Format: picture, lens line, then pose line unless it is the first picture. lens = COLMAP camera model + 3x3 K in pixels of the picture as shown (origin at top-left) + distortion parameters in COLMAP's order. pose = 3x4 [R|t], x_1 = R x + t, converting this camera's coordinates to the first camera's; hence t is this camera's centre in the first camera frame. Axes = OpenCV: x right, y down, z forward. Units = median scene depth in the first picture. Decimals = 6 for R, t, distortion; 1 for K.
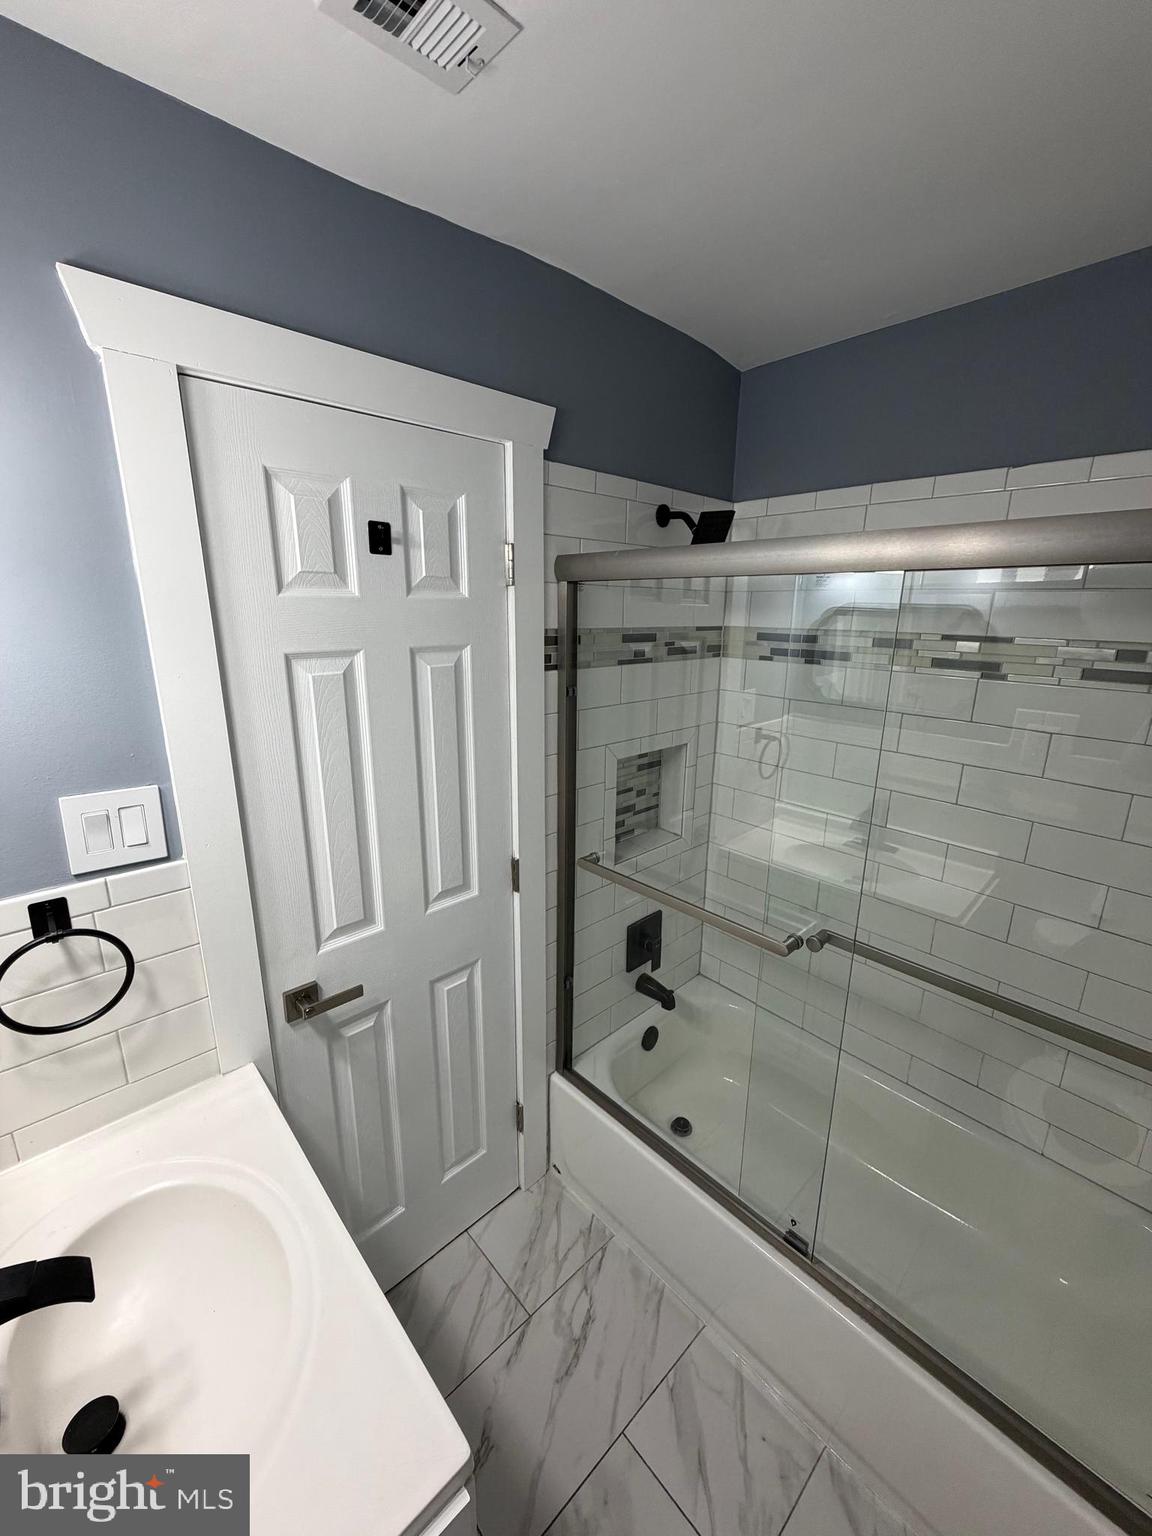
lens RADIAL K [[611.0, 0, 569.1], [0, 611.0, 766.8], [0, 0, 1]] dist [0.000389, 0.000564]
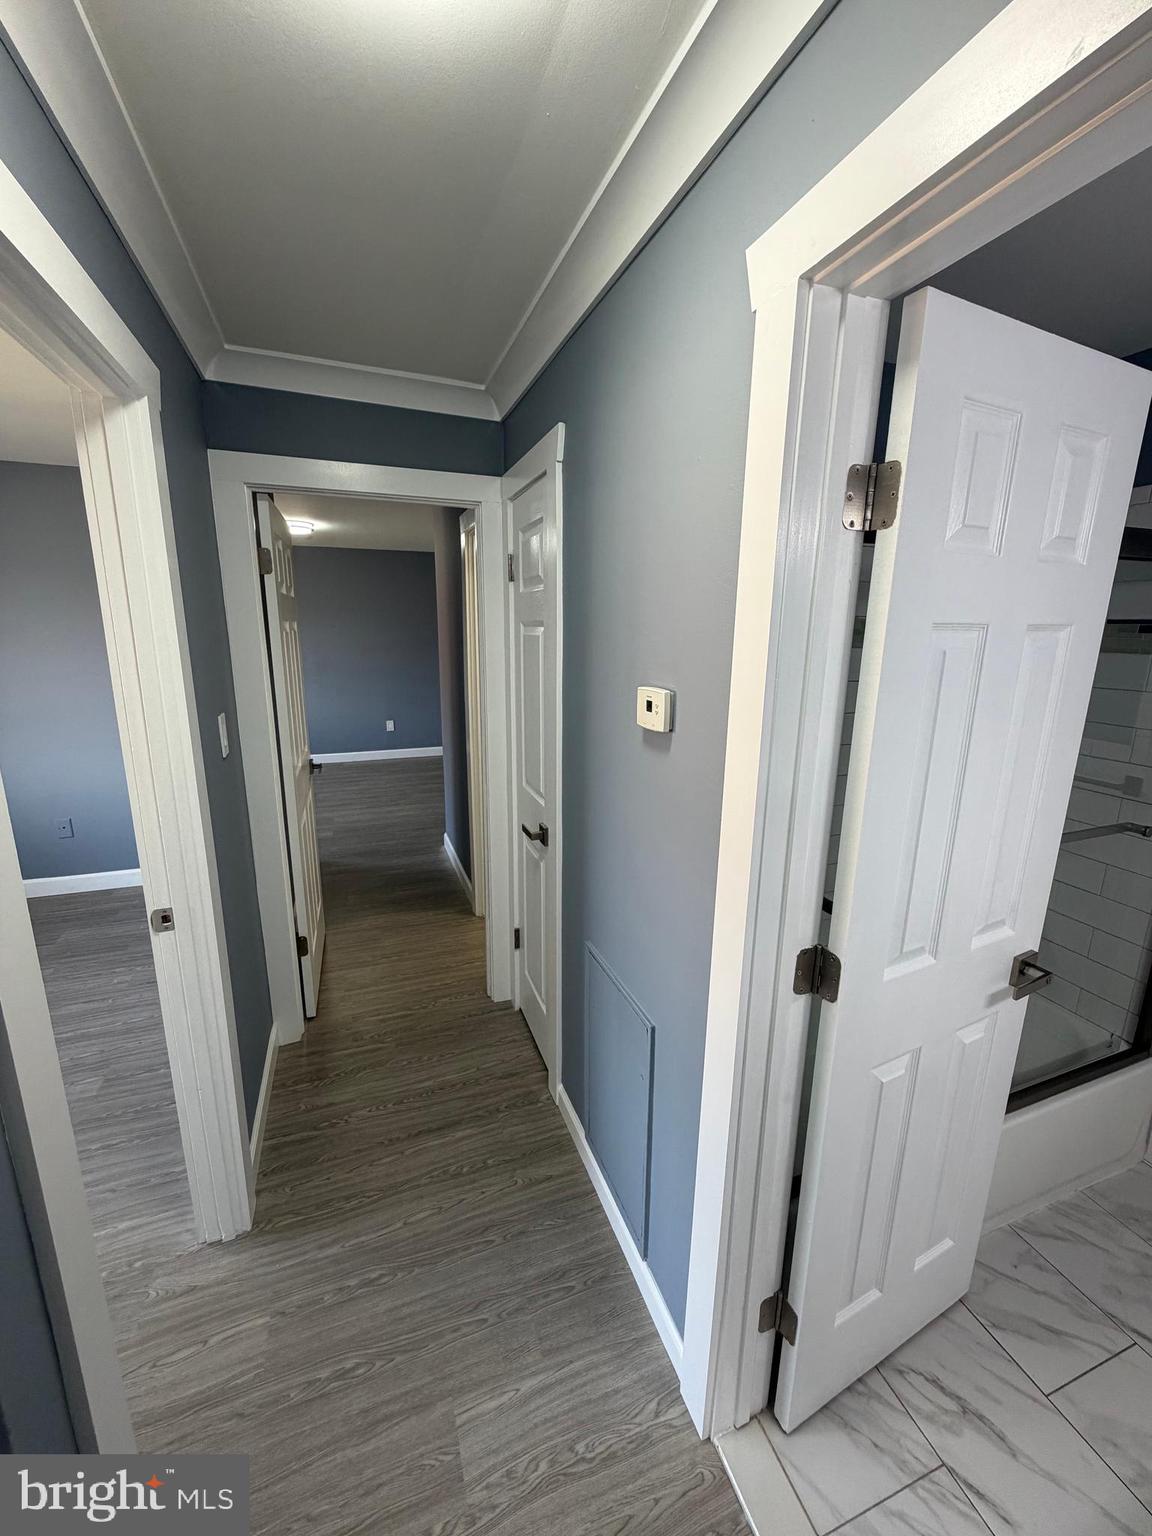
lens RADIAL K [[611.0, 0, 575.5], [0, 611.0, 755.8], [0, 0, 1]] dist [0.000389, 0.000564]
pose [[0.382237, -0.207024, 0.900575, -0.898990], [0.223415, 0.966372, 0.127324, -0.250077], [-0.896650, 0.152534, 0.415635, 1.096570]]
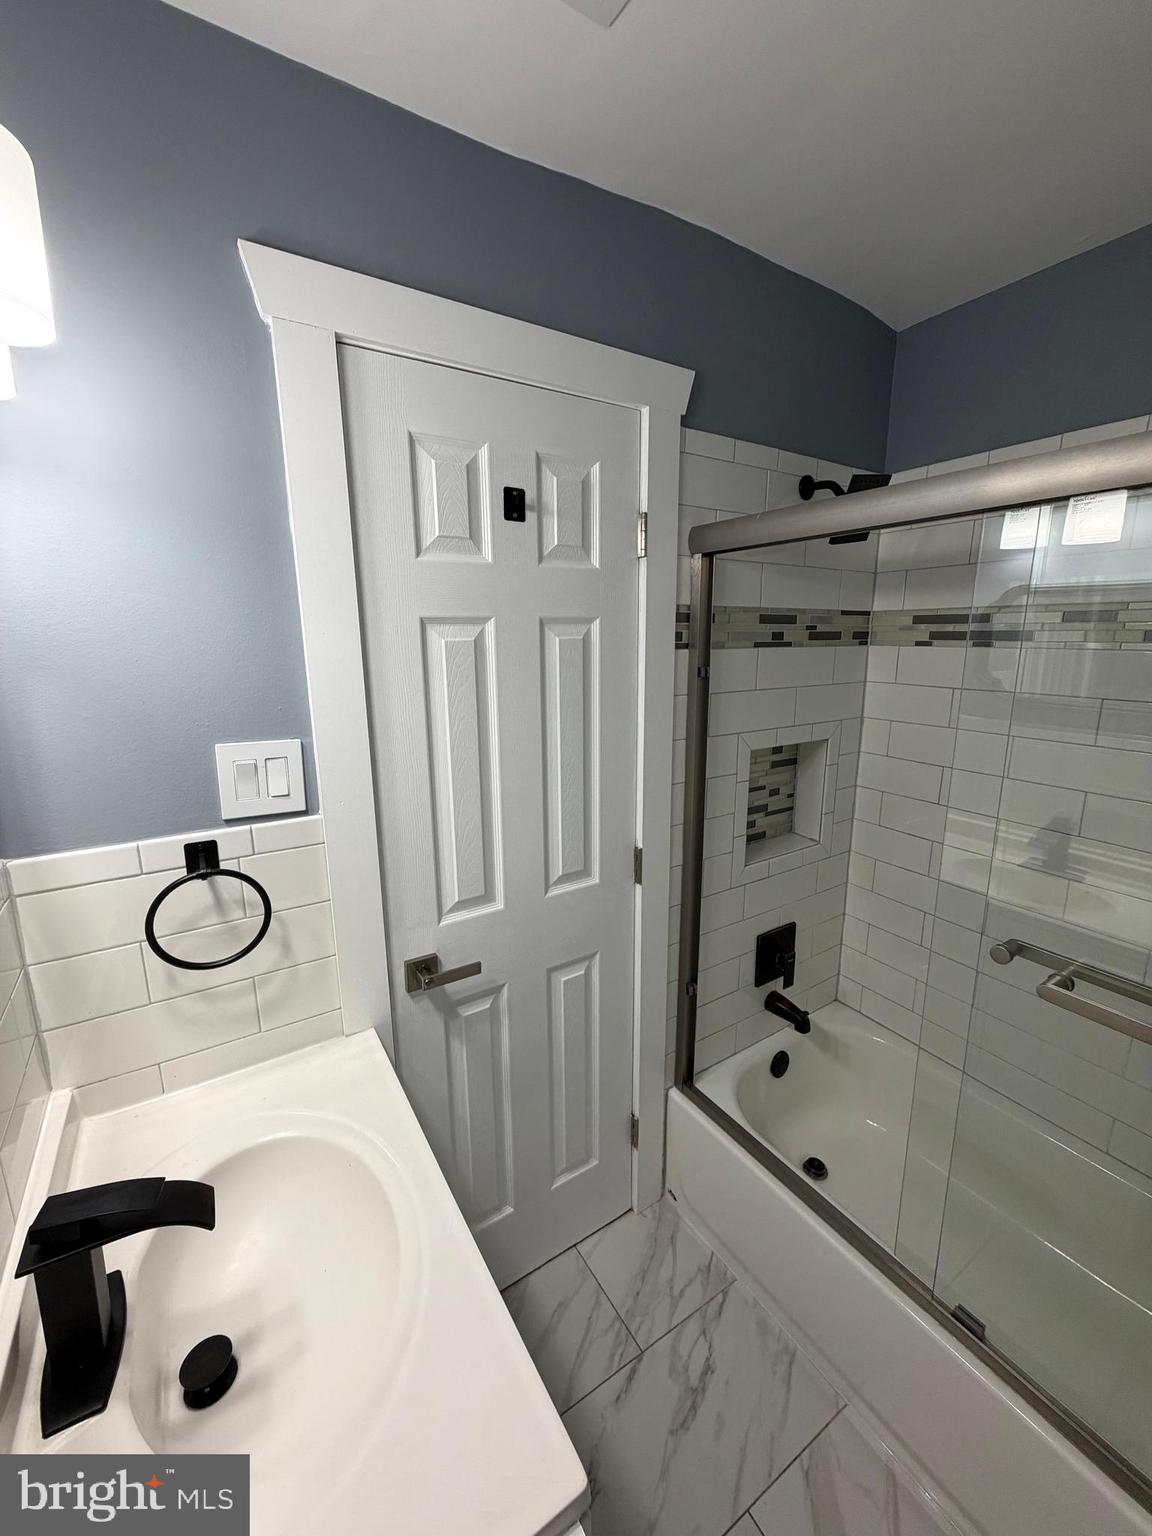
lens RADIAL K [[611.0, 0, 570.5], [0, 611.0, 763.3], [0, 0, 1]] dist [0.000389, 0.000564]
pose [[0.982491, 0.022228, -0.184979, -0.022465], [-0.030464, 0.998661, -0.041802, 0.071743], [0.183802, 0.046705, 0.981853, 0.050183]]
